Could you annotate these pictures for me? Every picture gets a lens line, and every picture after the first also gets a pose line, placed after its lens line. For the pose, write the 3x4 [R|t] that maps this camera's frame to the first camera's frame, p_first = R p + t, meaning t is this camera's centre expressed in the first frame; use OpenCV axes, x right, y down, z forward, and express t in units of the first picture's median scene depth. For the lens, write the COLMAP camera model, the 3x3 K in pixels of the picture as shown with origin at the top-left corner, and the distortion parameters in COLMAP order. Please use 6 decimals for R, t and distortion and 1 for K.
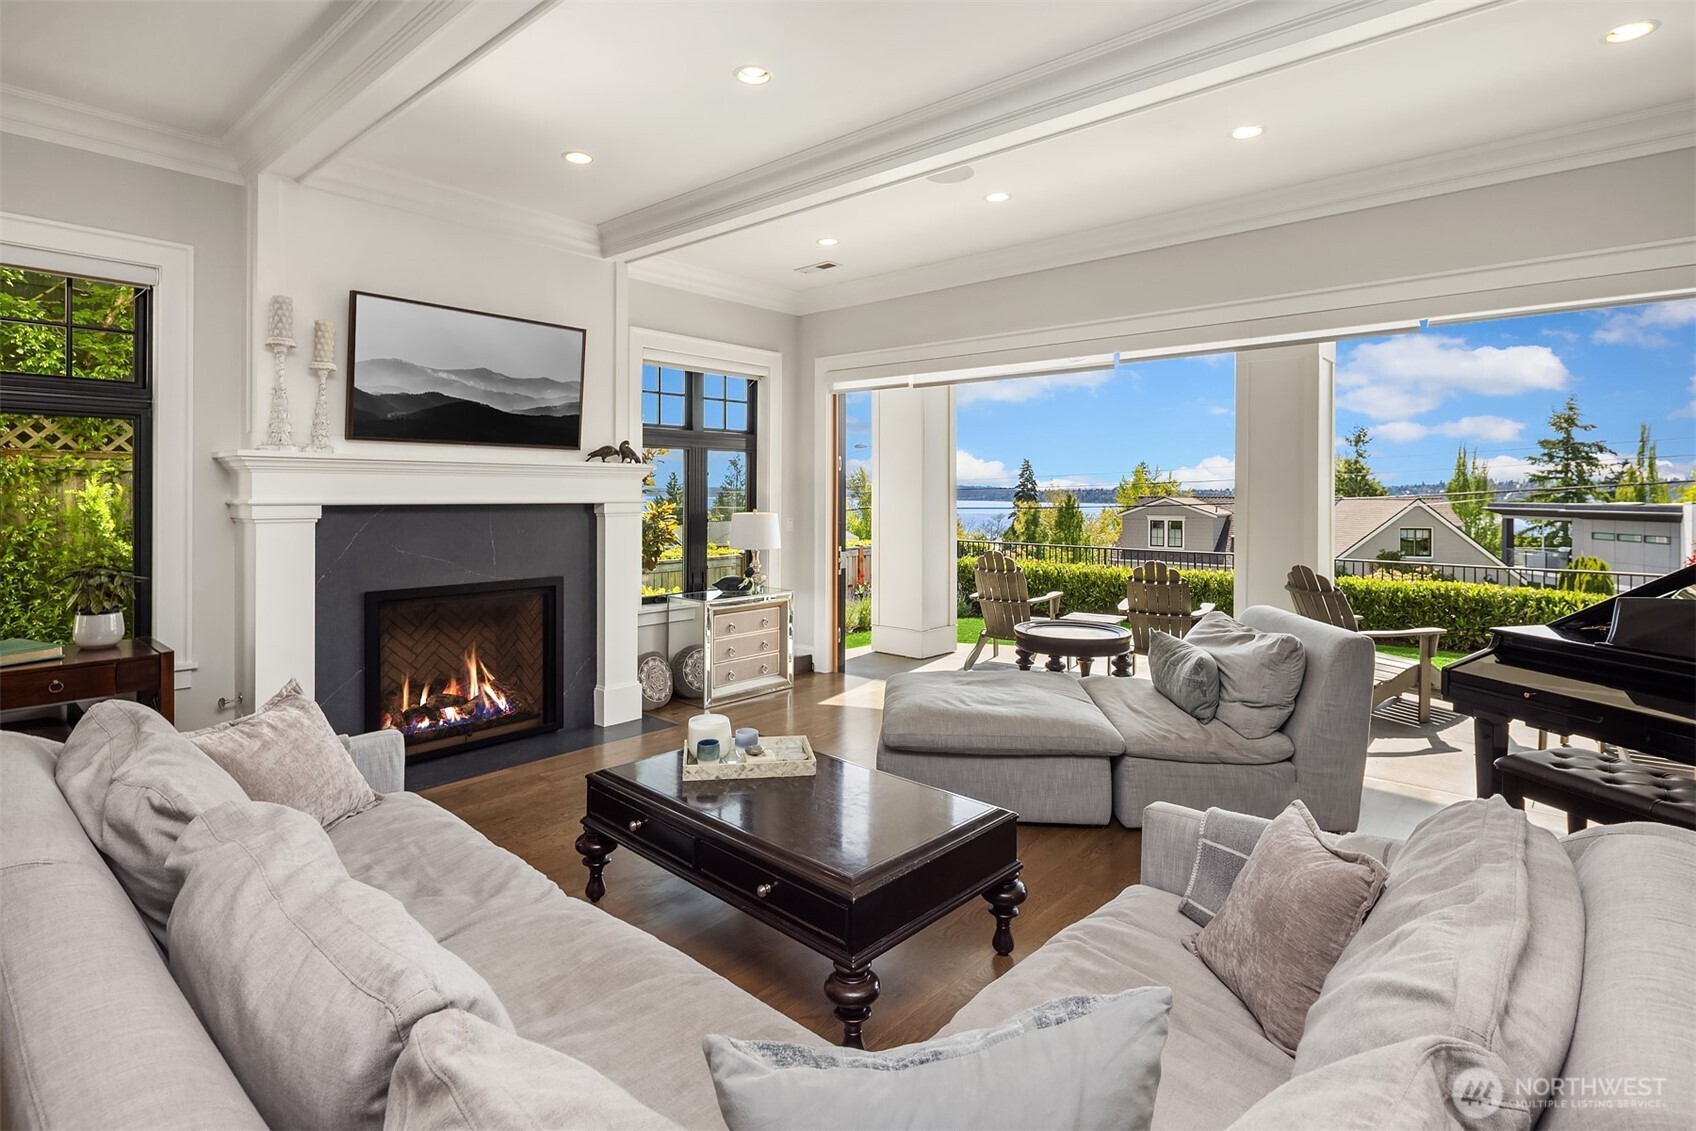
lens RADIAL K [[862.4, 0, 835.7], [0, 862.4, 516.4], [0, 0, 1]] dist [0.003105, 0.000774]
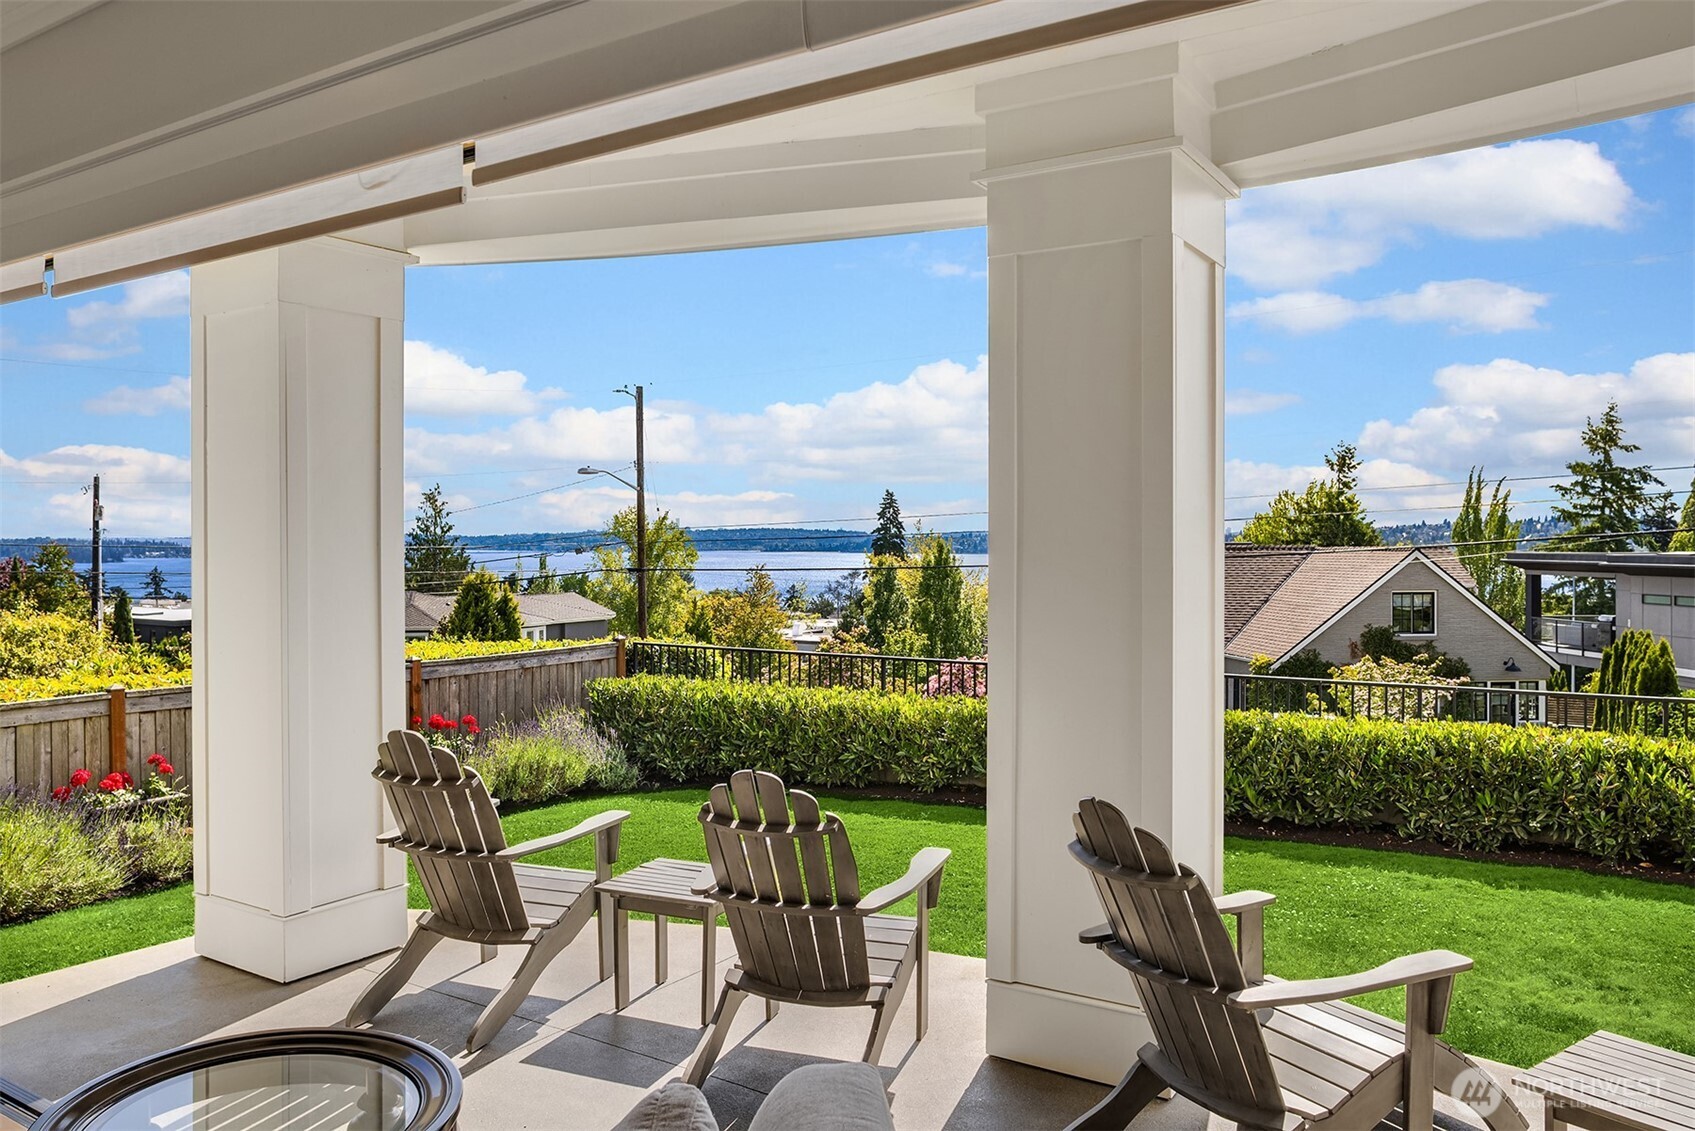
lens RADIAL K [[1195.1, 0, 848.1], [0, 1195.1, 589.3], [0, 0, 1]] dist [0.001167, 0.002769]
pose [[0.989004, -0.013092, 0.147310, 0.069217], [0.010696, 0.999798, 0.017042, -0.007217], [-0.147504, -0.015279, 0.988943, 0.100603]]
